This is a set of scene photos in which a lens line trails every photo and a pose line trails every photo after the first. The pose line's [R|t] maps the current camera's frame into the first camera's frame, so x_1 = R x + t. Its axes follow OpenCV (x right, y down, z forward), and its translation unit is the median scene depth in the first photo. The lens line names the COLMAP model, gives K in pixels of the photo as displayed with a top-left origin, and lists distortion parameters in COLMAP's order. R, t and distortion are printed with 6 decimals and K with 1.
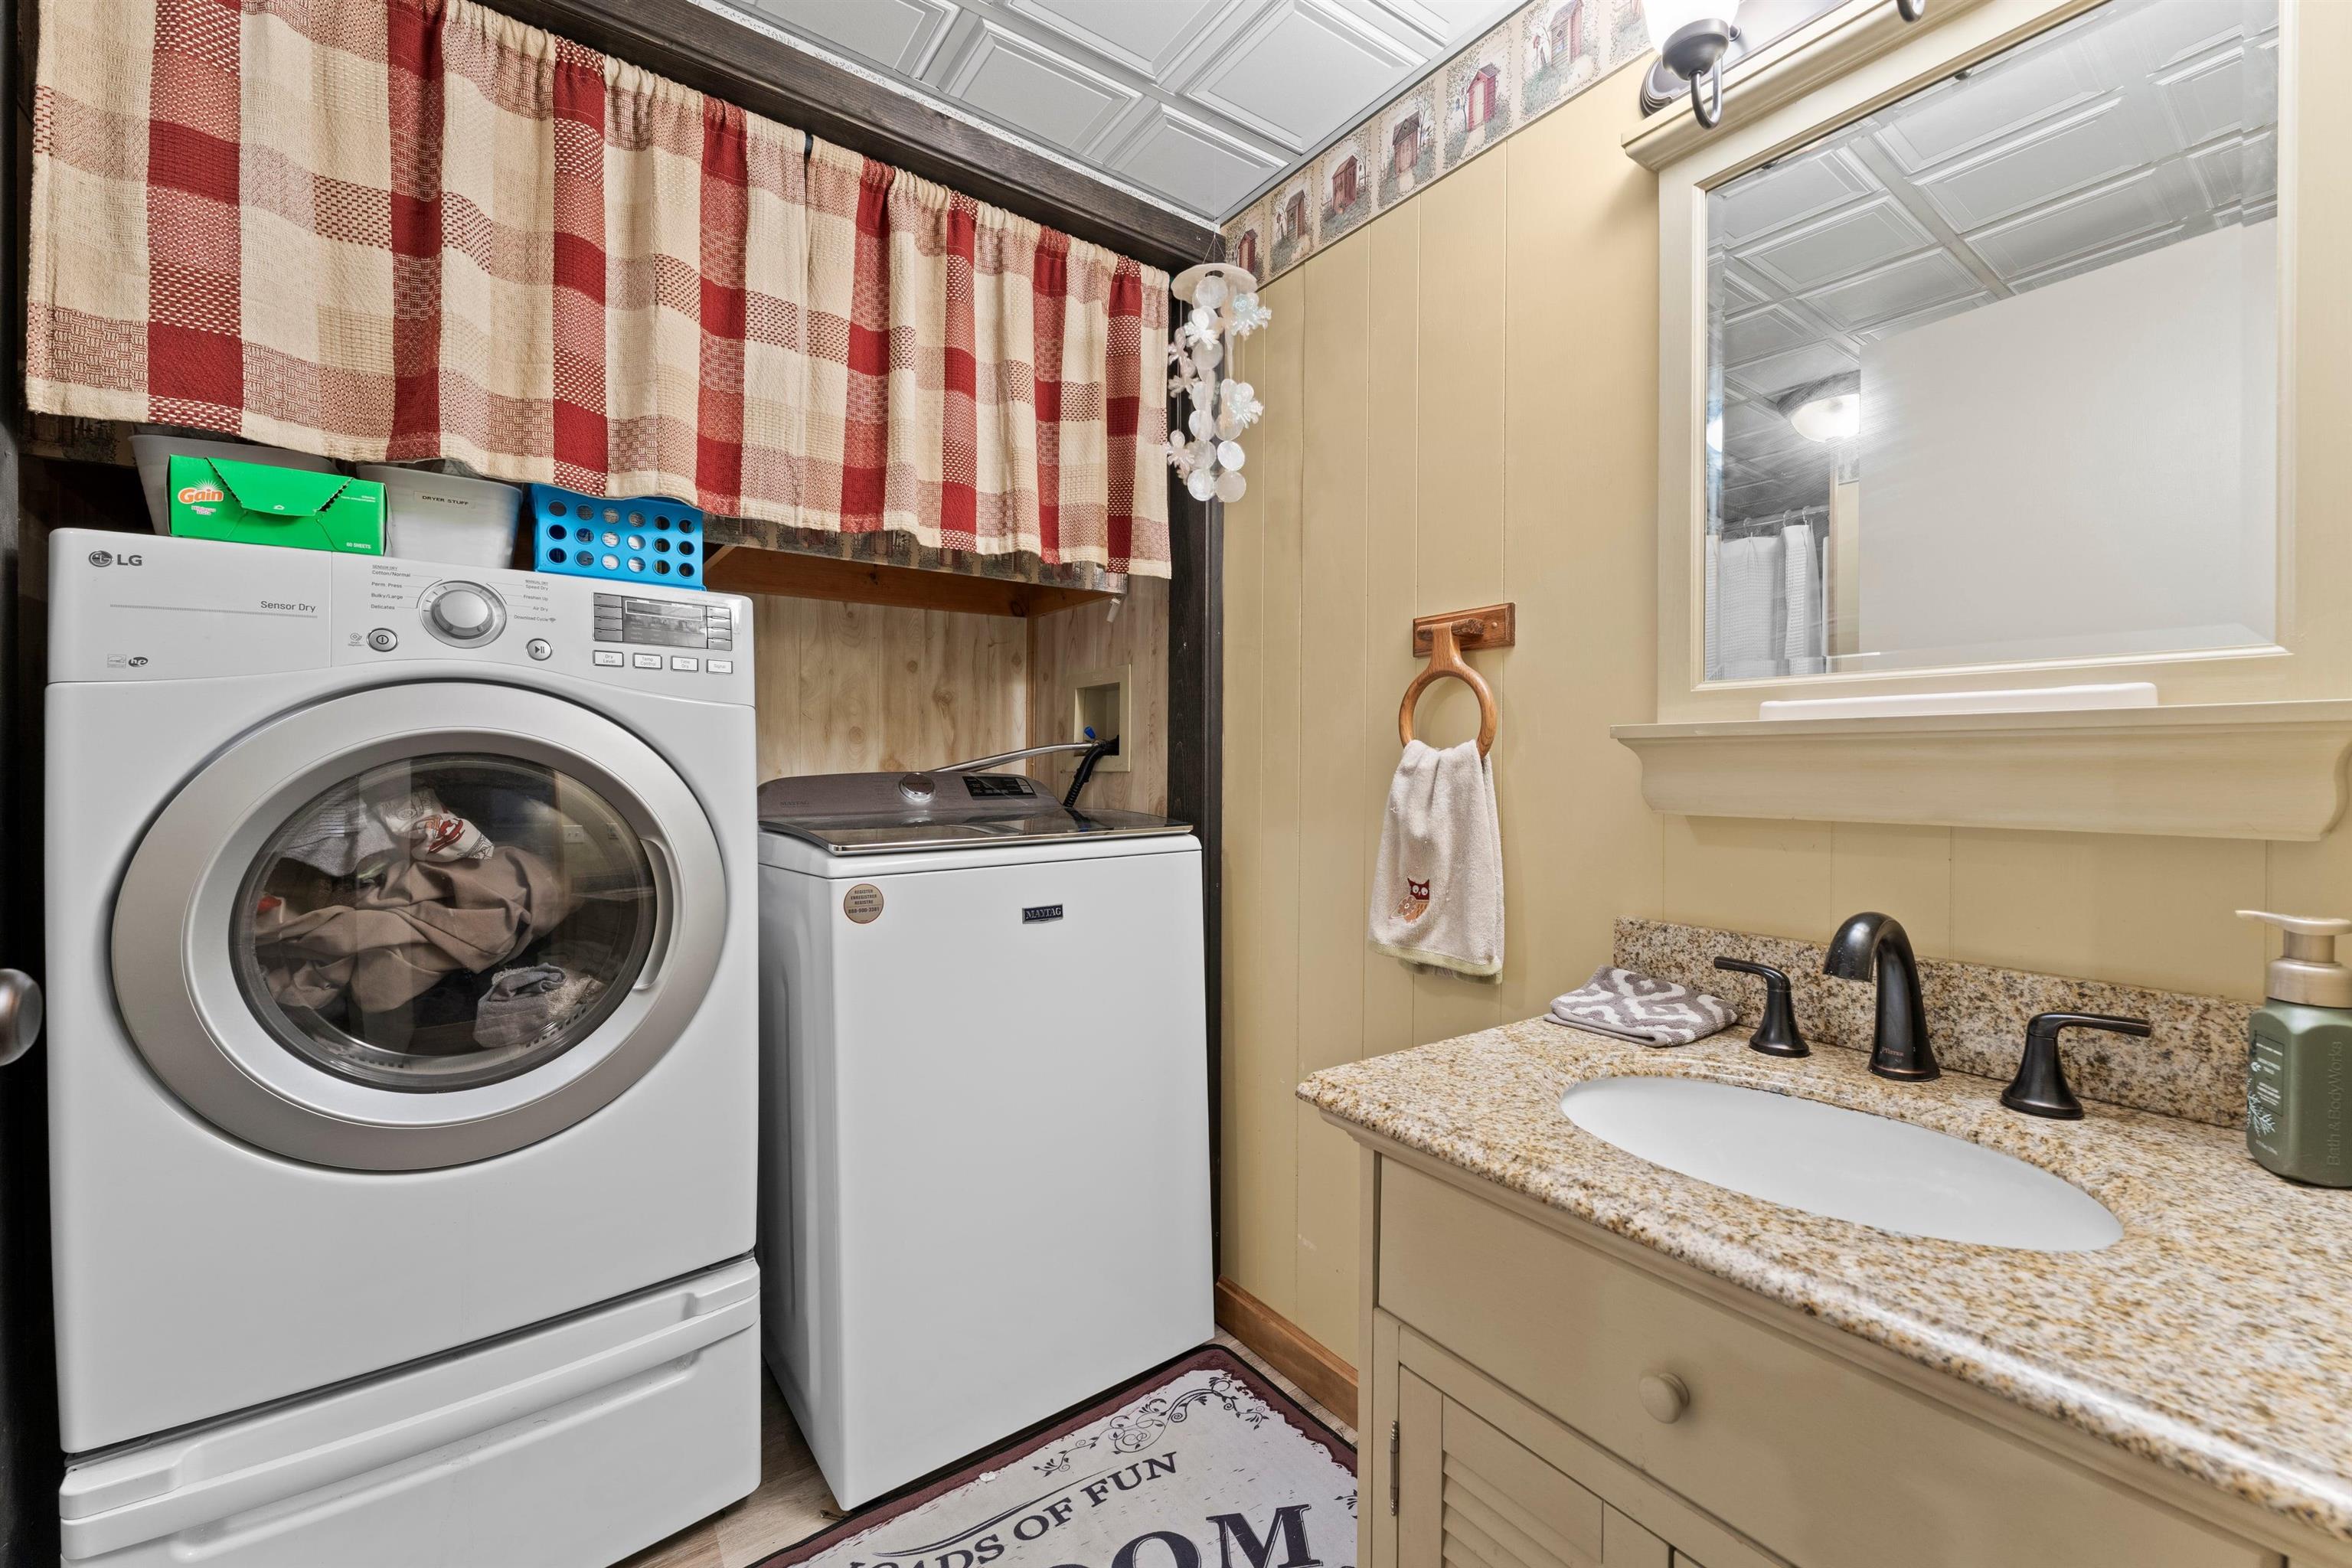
lens RADIAL K [[938.9, 0, 1177.3], [0, 938.9, 767.6], [0, 0, 1]] dist [-0.000234, -0.001107]
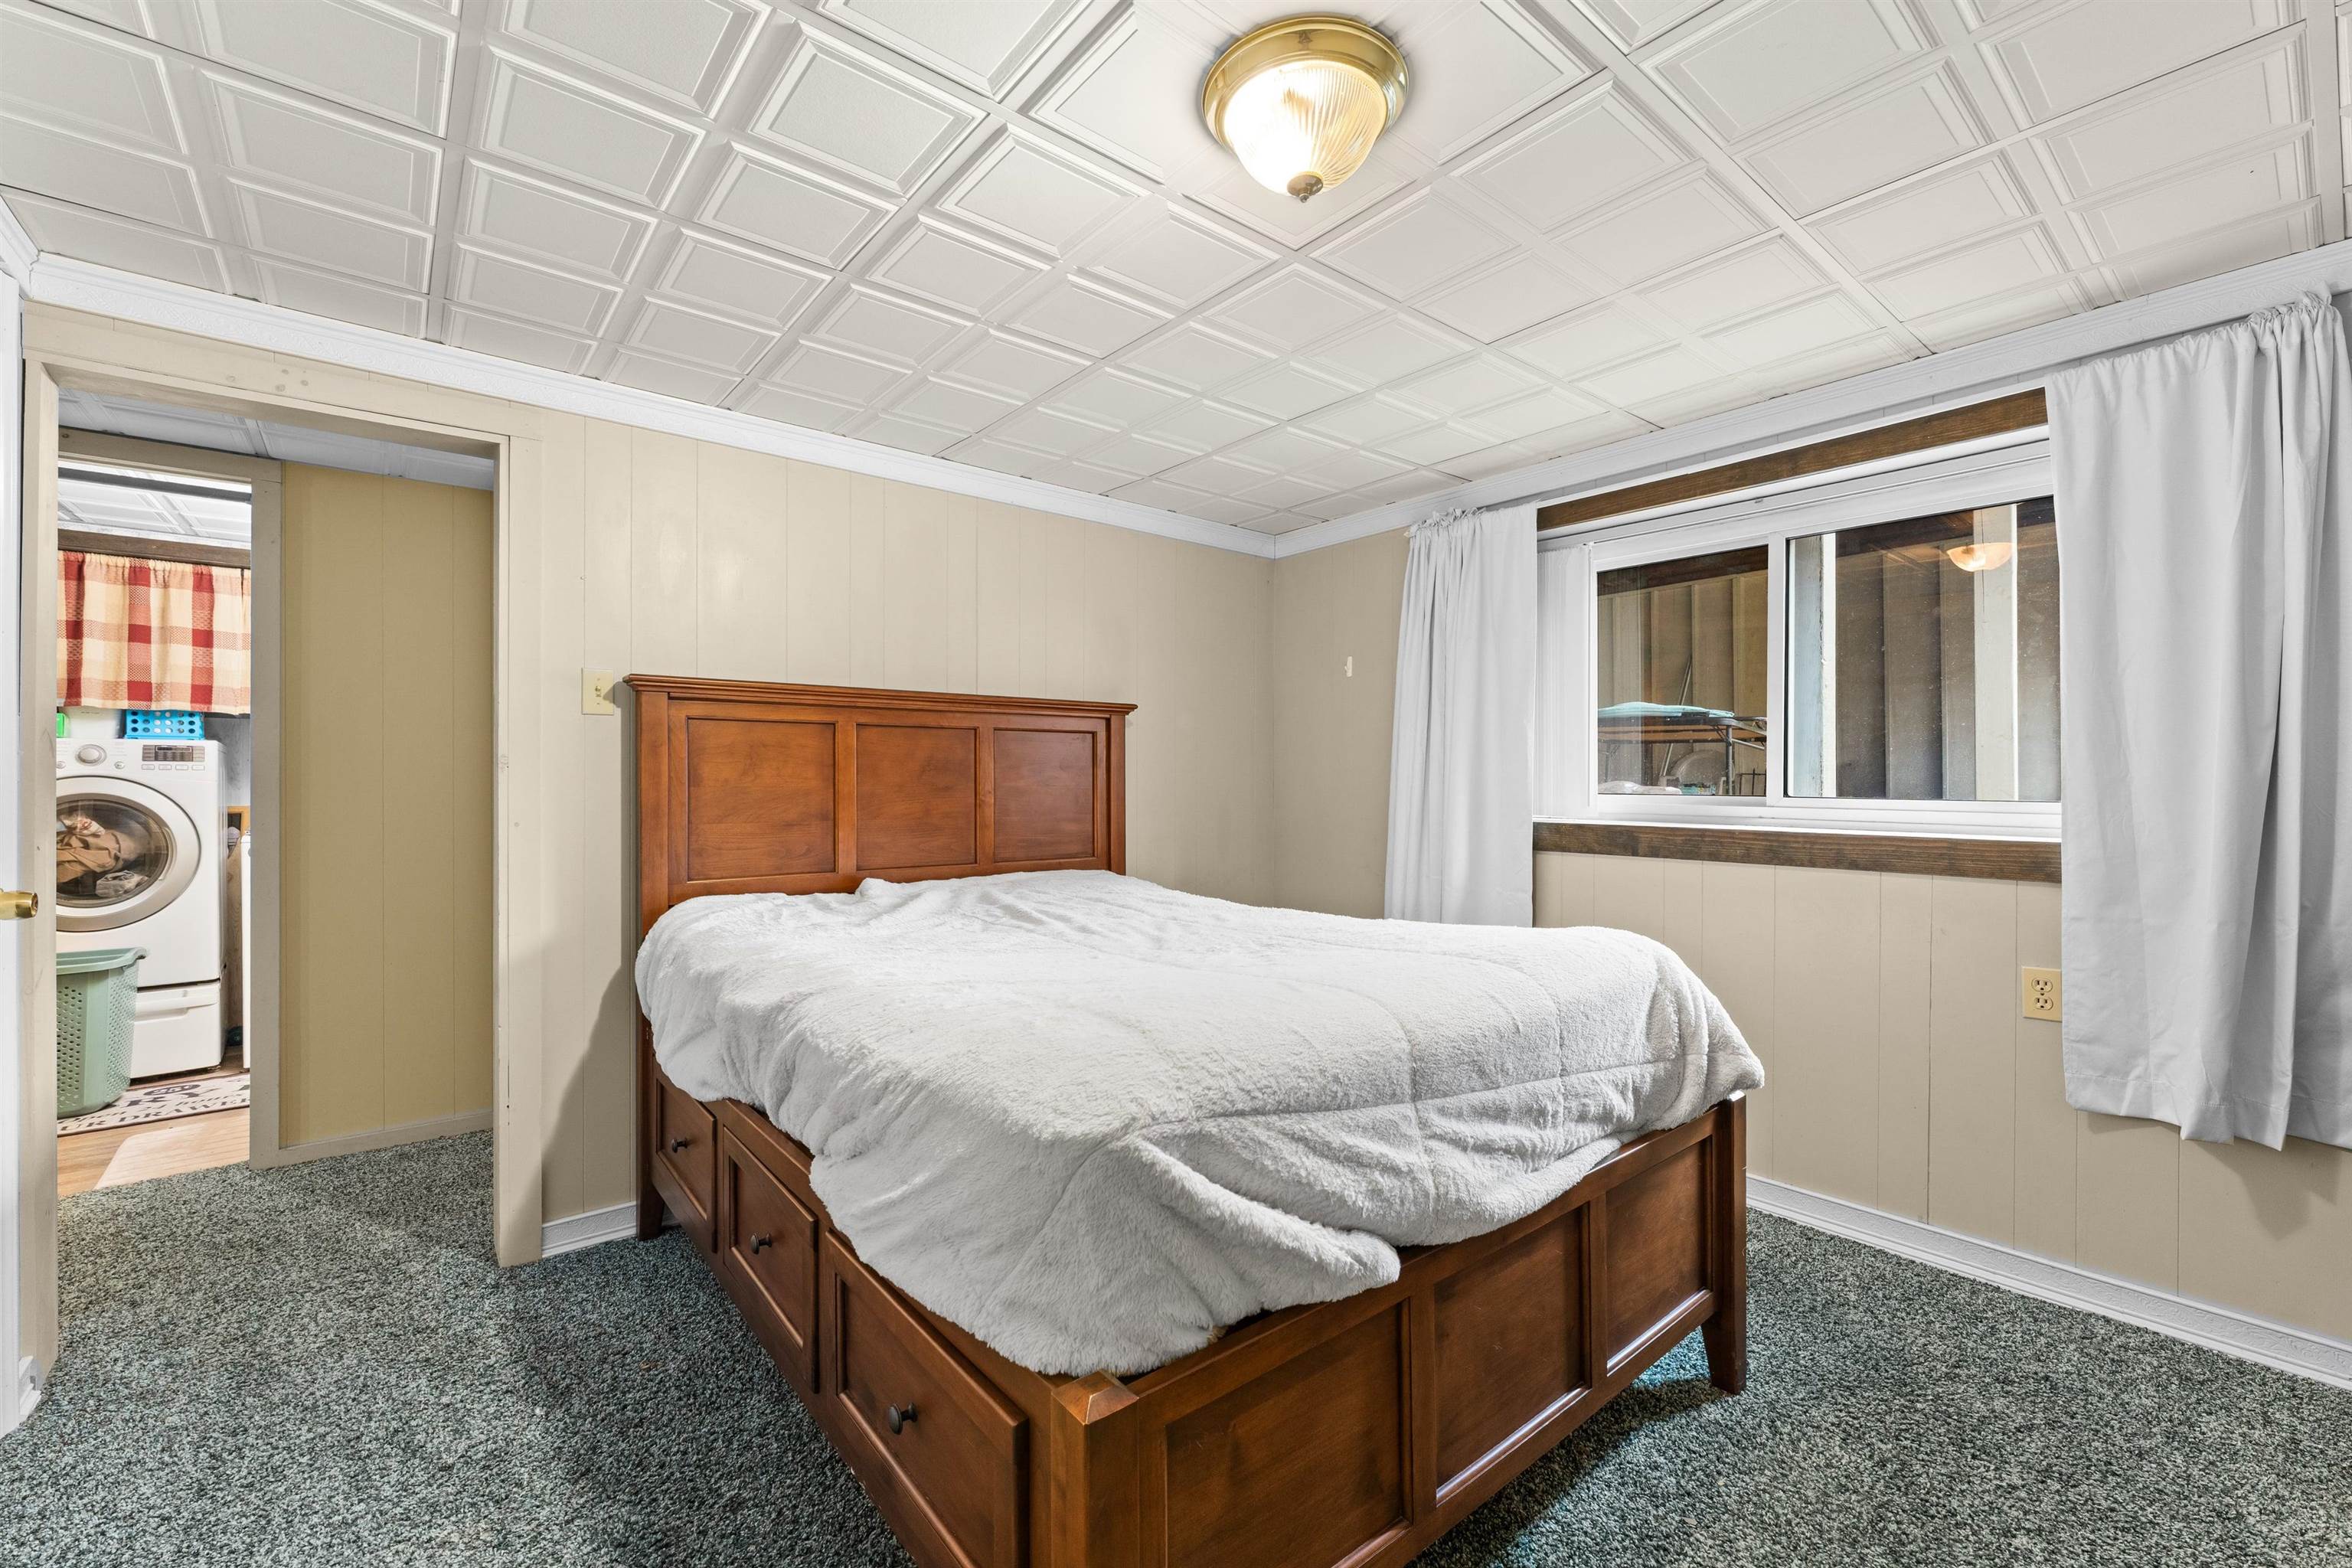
lens RADIAL K [[985.5, 0, 1177.3], [0, 985.5, 788.8], [0, 0, 1]] dist [-0.001386, 0.000299]
pose [[0.997557, -0.009815, 0.069169, 2.322613], [0.010613, 0.999881, -0.011177, 0.021019], [-0.069051, 0.011884, 0.997542, -2.231348]]
